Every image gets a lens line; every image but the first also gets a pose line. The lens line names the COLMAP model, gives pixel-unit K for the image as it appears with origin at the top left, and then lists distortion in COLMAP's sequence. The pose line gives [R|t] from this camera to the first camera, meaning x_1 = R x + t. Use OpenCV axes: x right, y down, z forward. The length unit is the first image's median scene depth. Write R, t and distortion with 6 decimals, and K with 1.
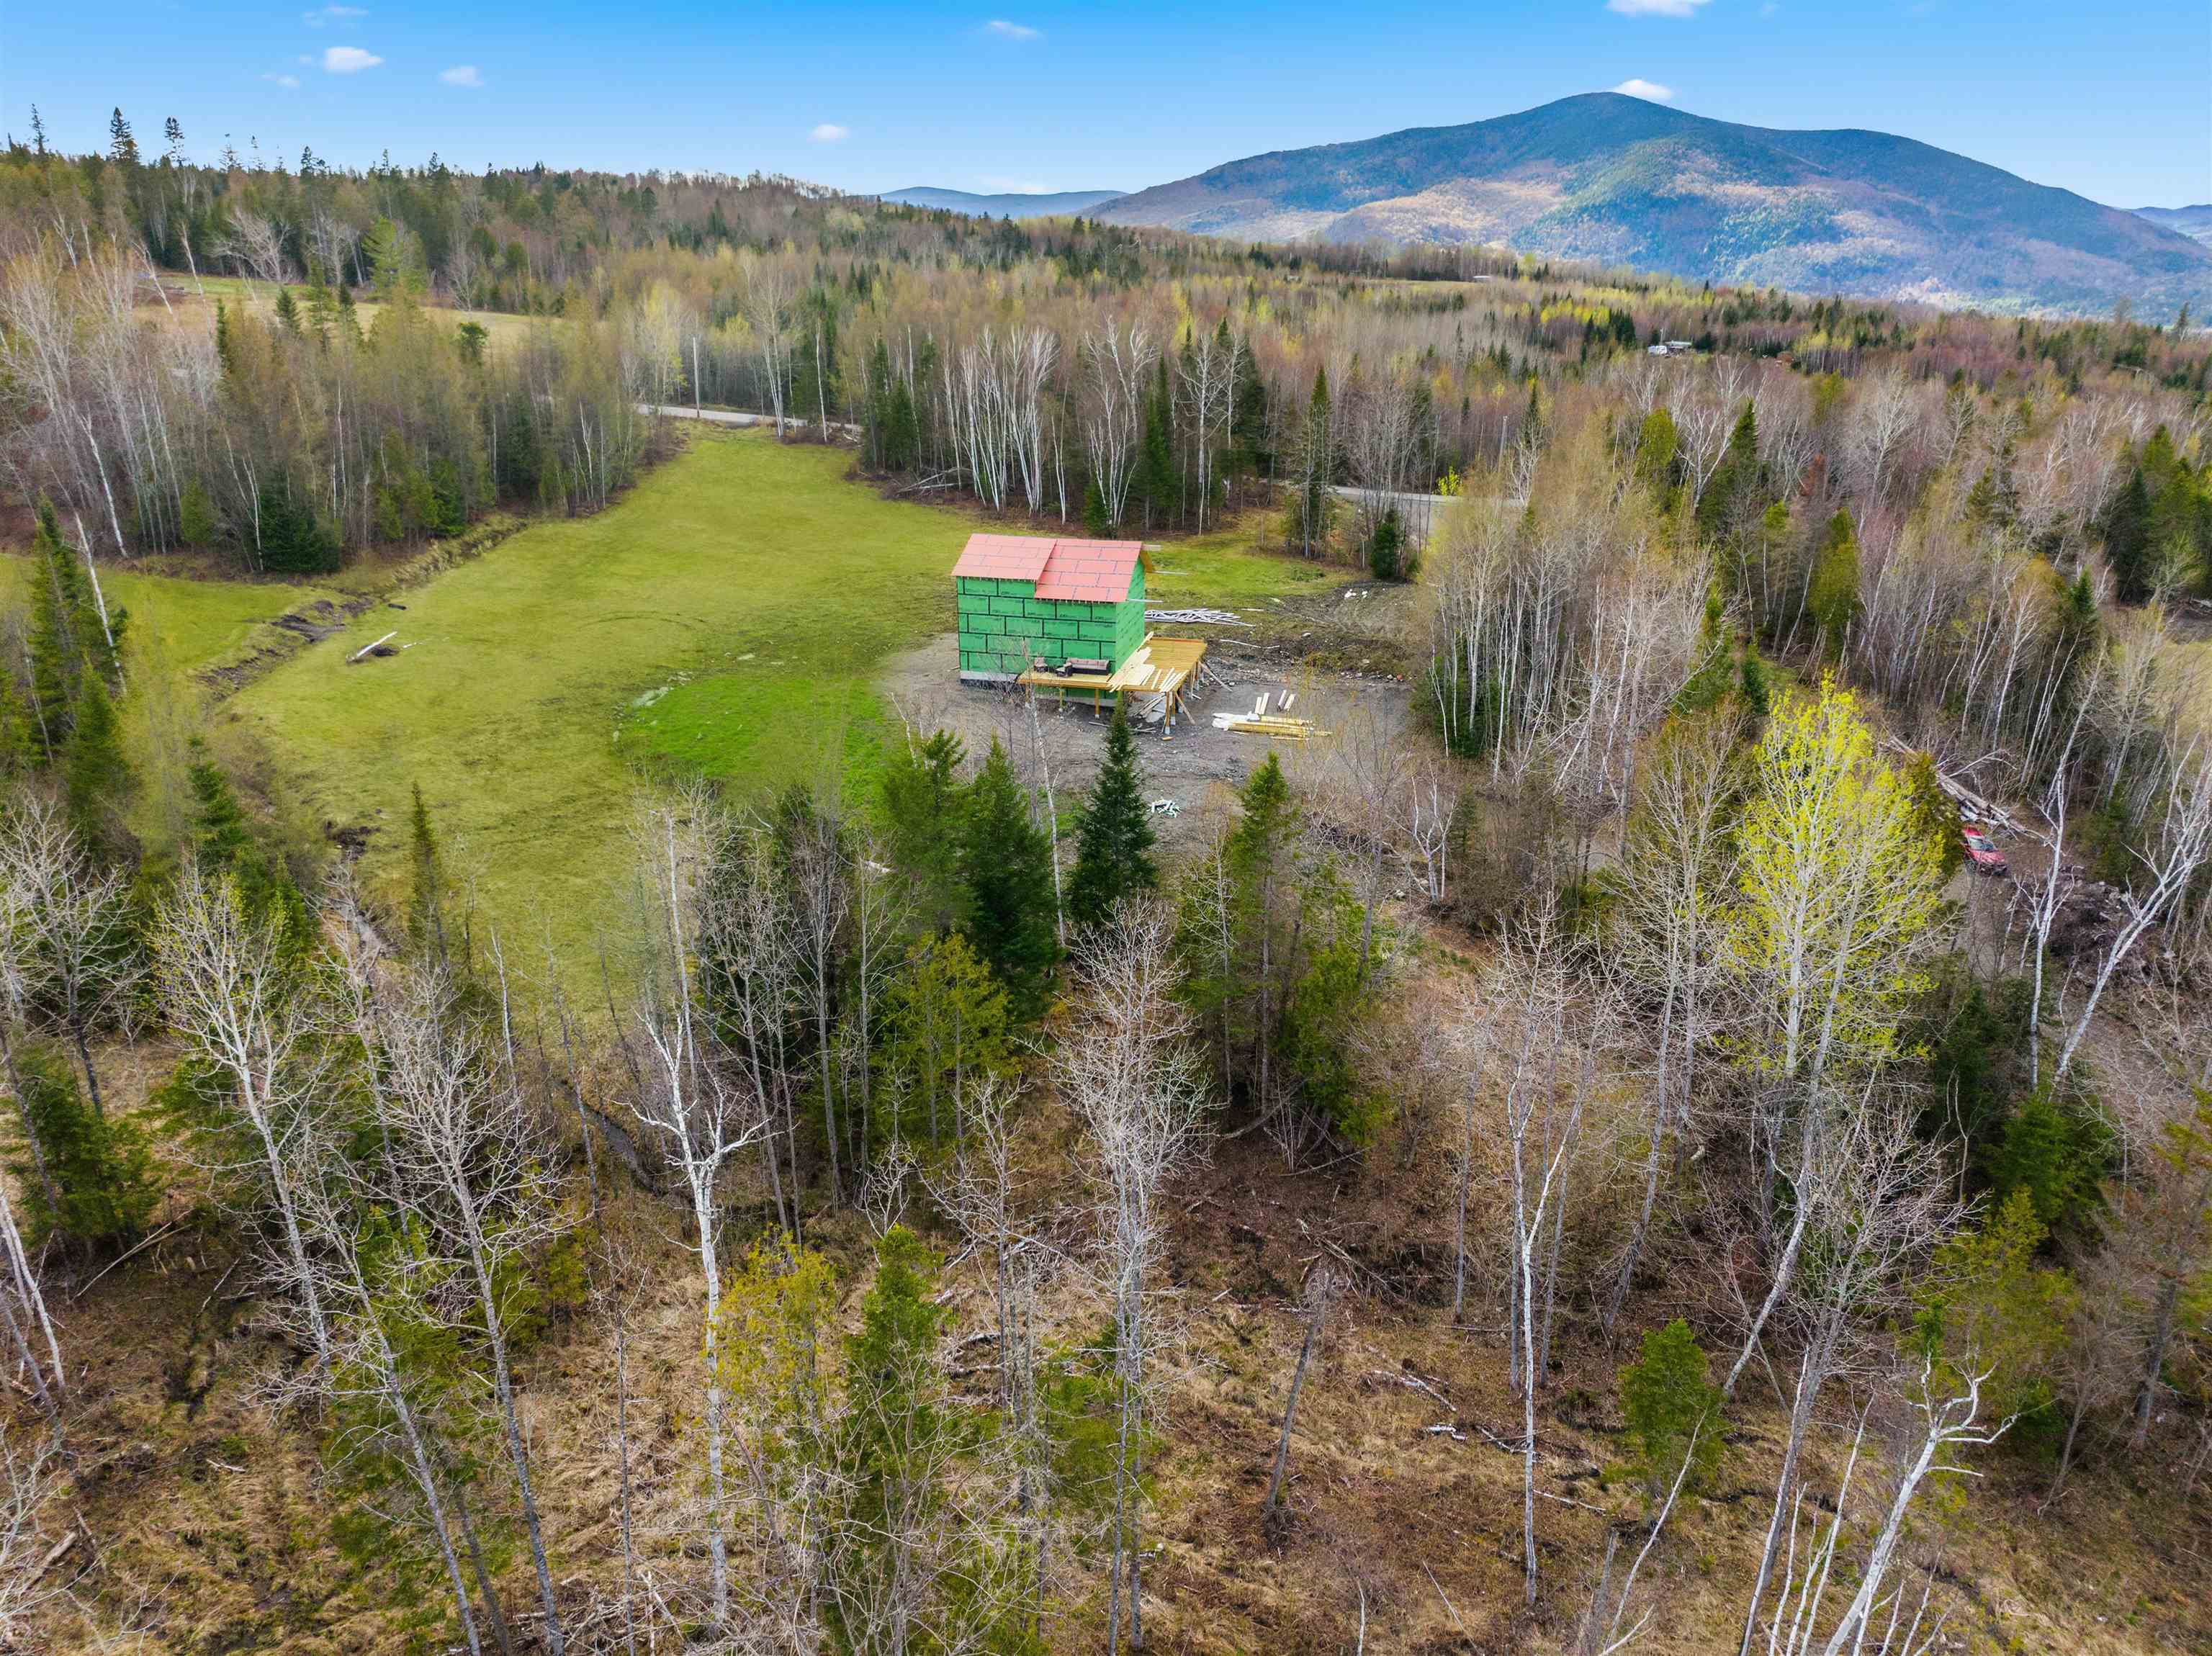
lens RADIAL K [[1553.7, 0, 1113.2], [0, 1553.7, 818.4], [0, 0, 1]] dist [-0.042391, 0.010551]
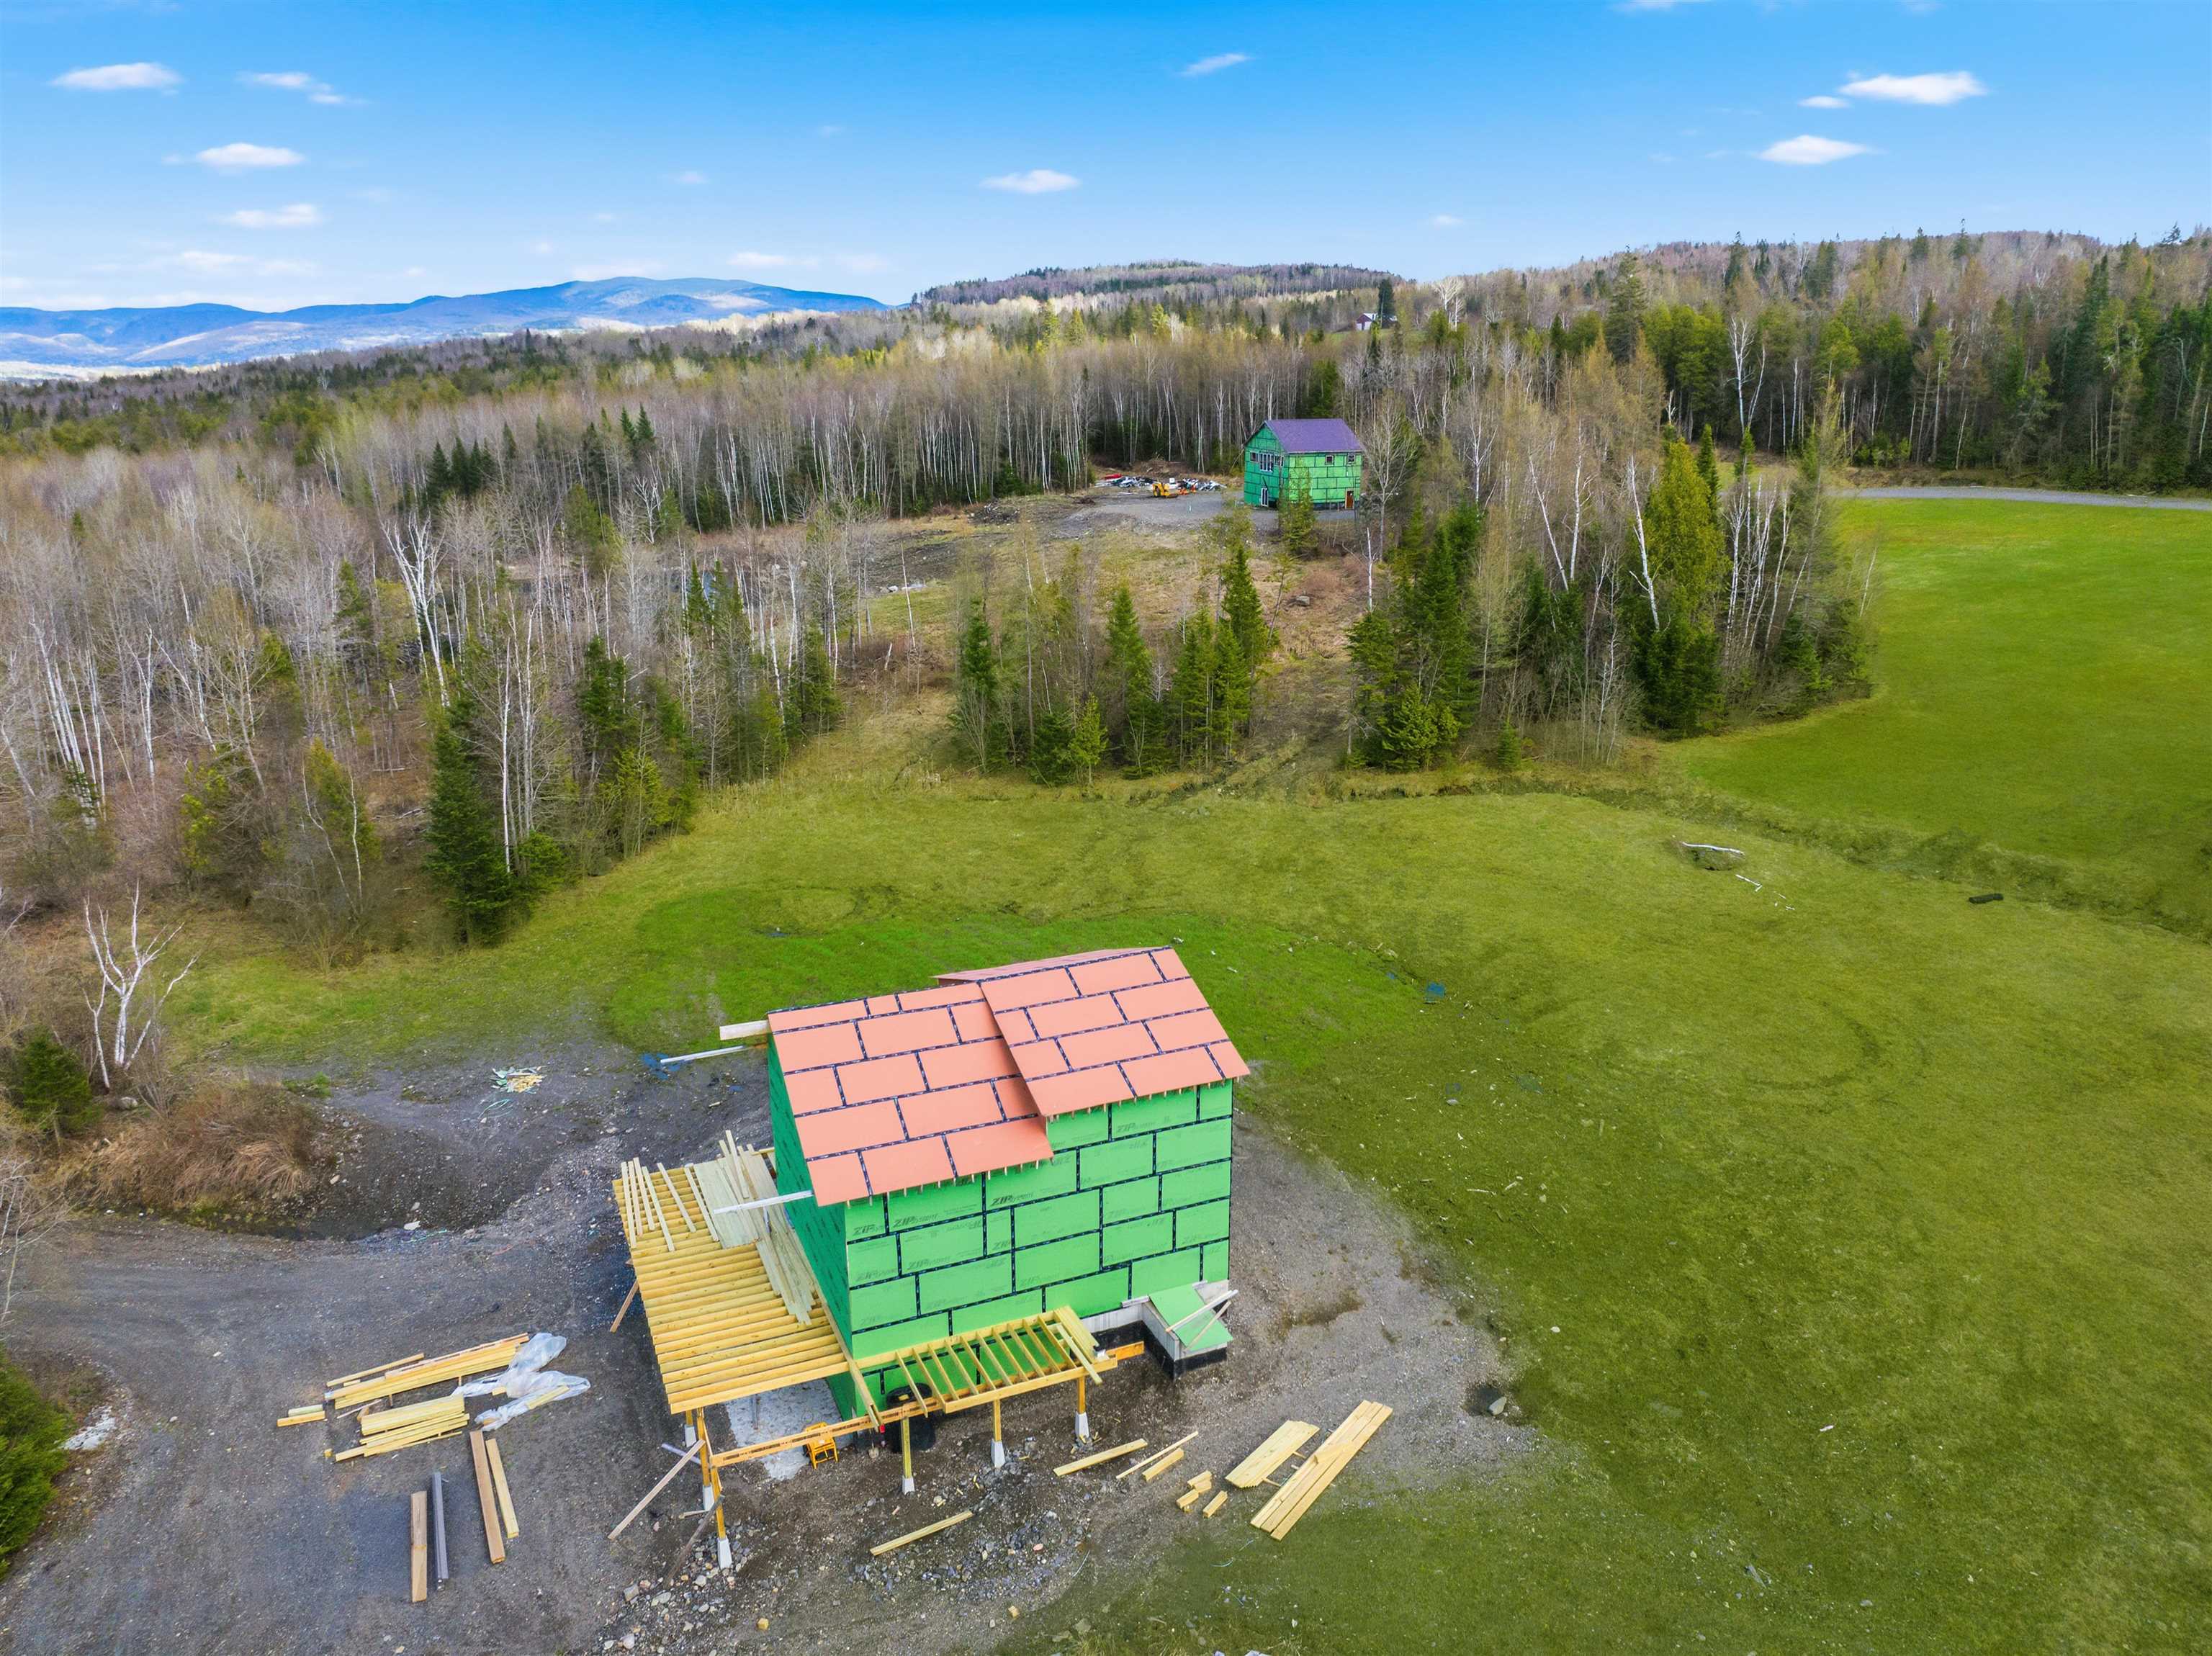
lens RADIAL K [[1553.7, 0, 1109.1], [0, 1553.7, 831.3], [0, 0, 1]] dist [-0.042391, 0.010551]
pose [[-0.803908, 0.169276, -0.570156, 0.082710], [-0.213939, 0.812171, 0.542779, -0.223806], [0.554943, 0.558322, -0.616696, 0.631728]]
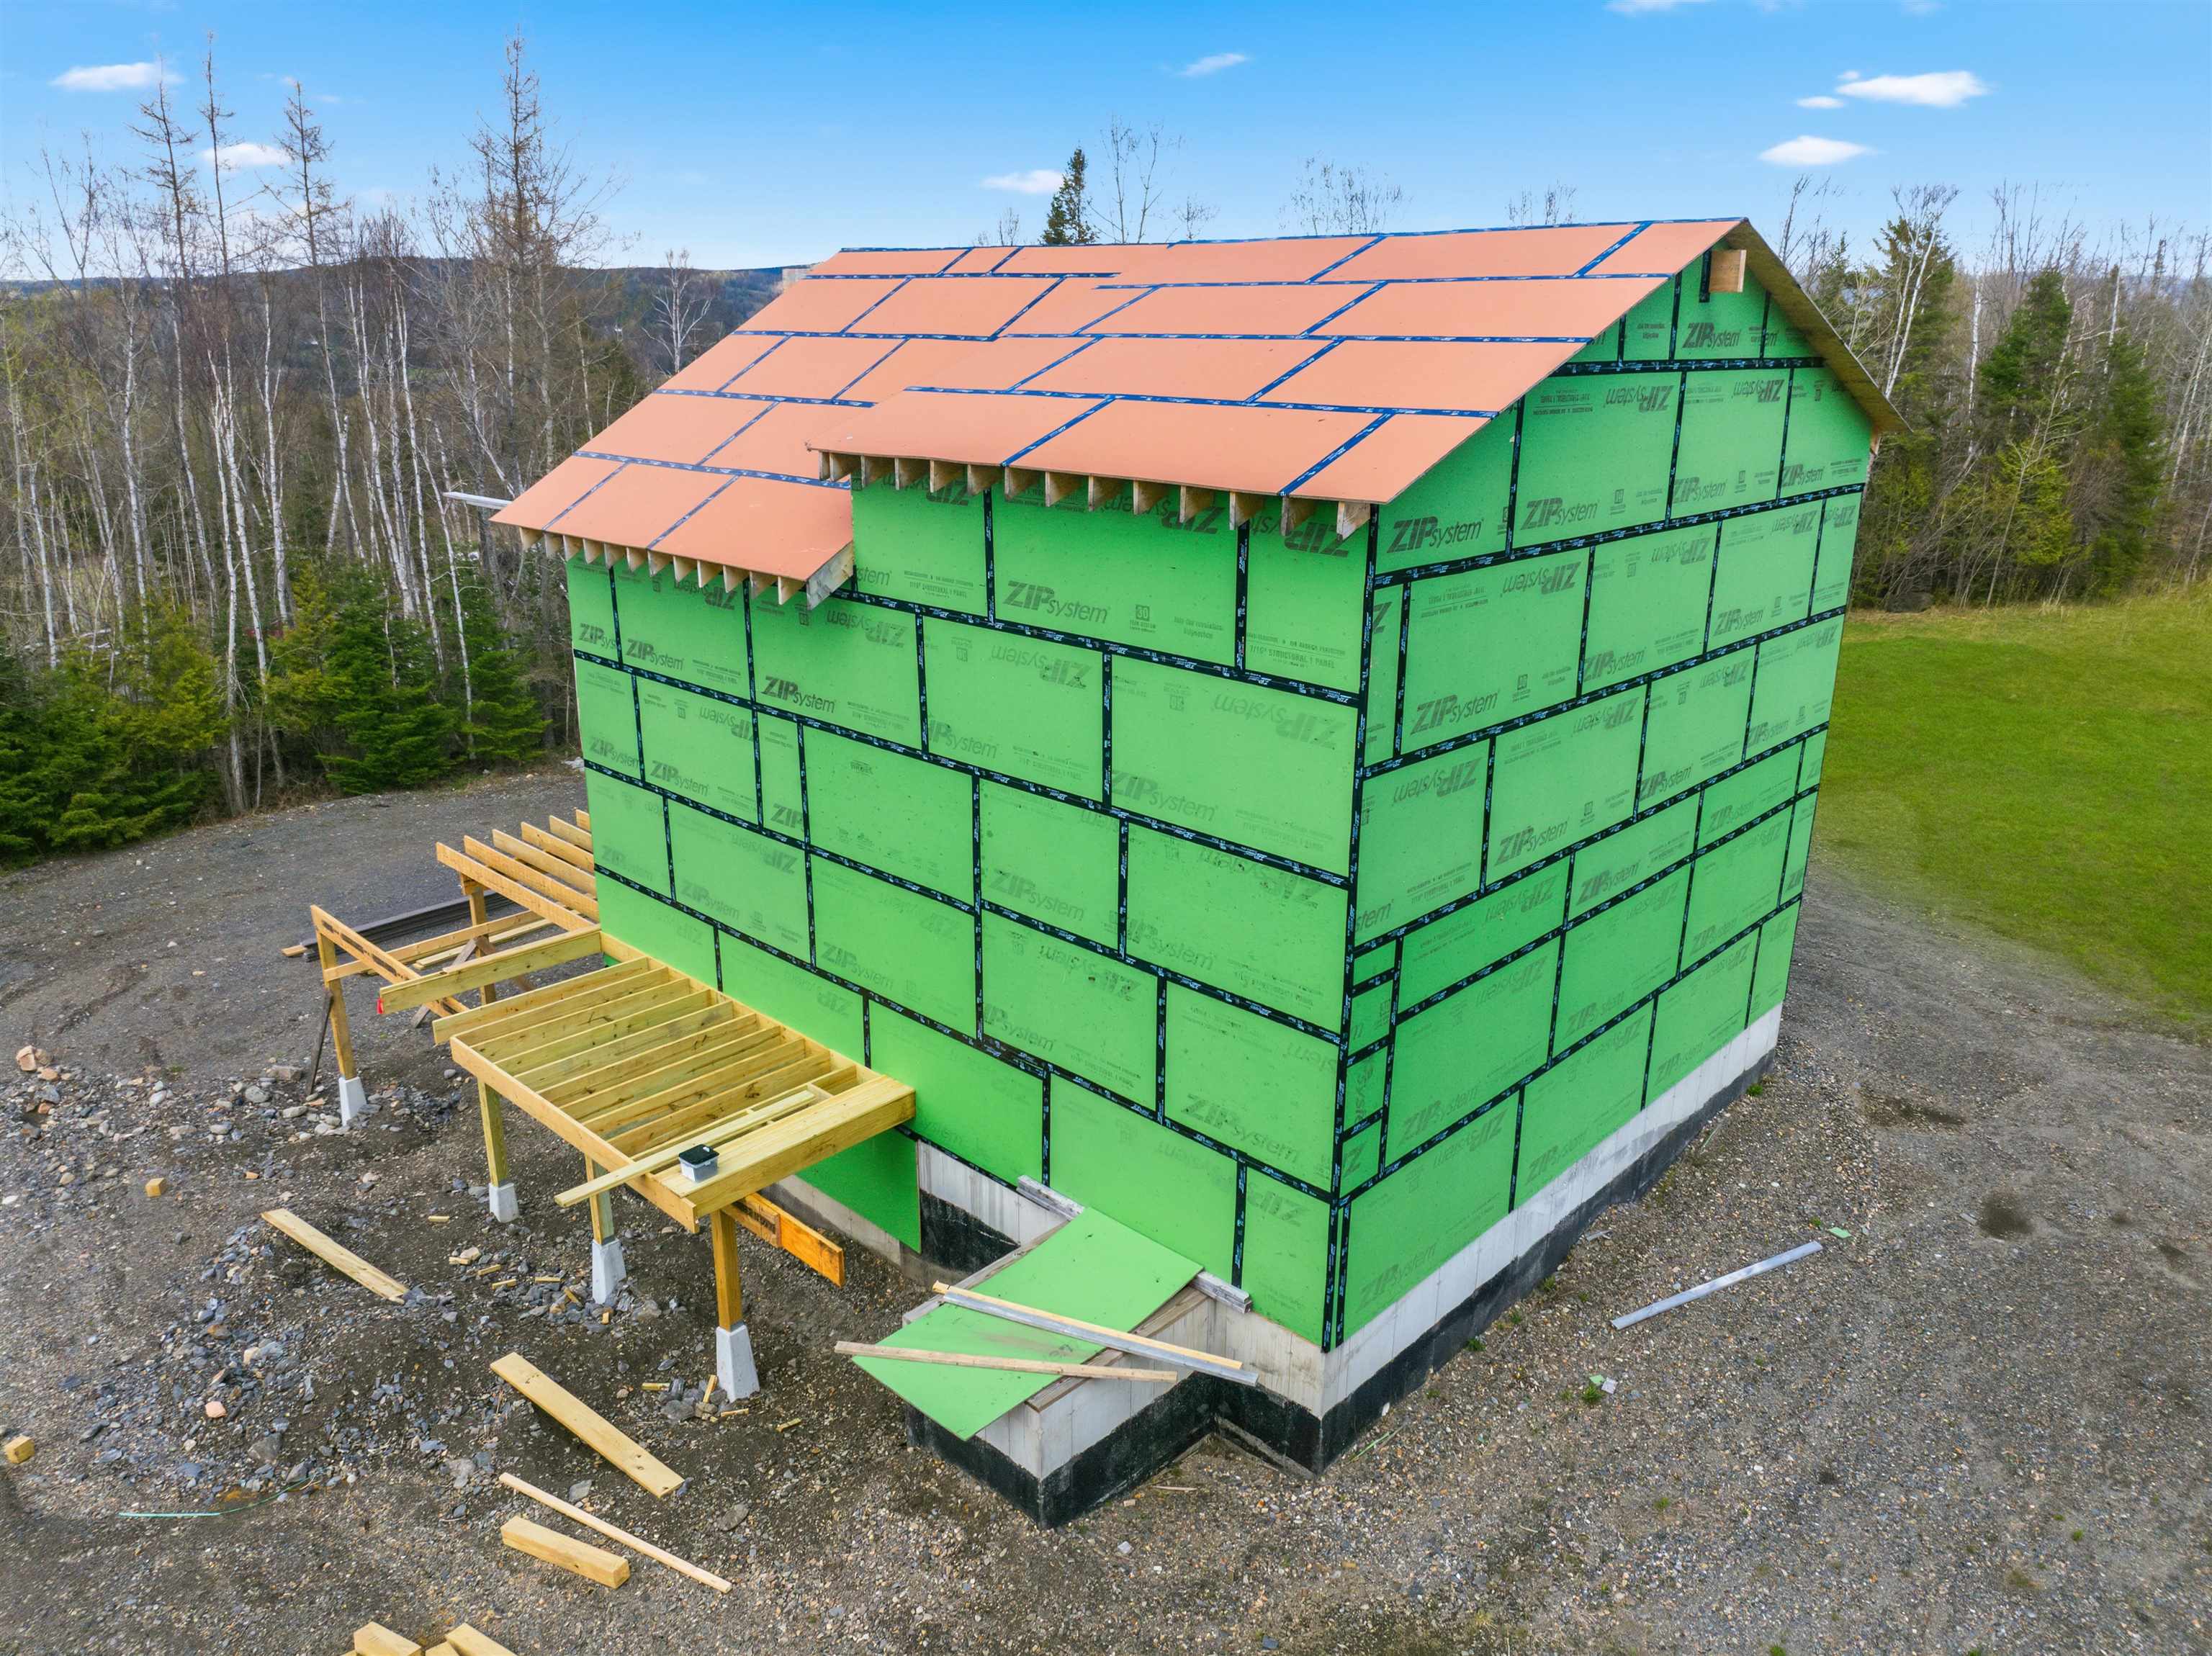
lens RADIAL K [[1553.7, 0, 1113.5], [0, 1553.7, 816.6], [0, 0, 1]] dist [-0.042391, 0.010551]
pose [[-0.860118, -0.165689, 0.482435, -0.057698], [0.171242, 0.797098, 0.579060, -0.113968], [-0.480492, 0.580674, -0.657226, 0.574939]]
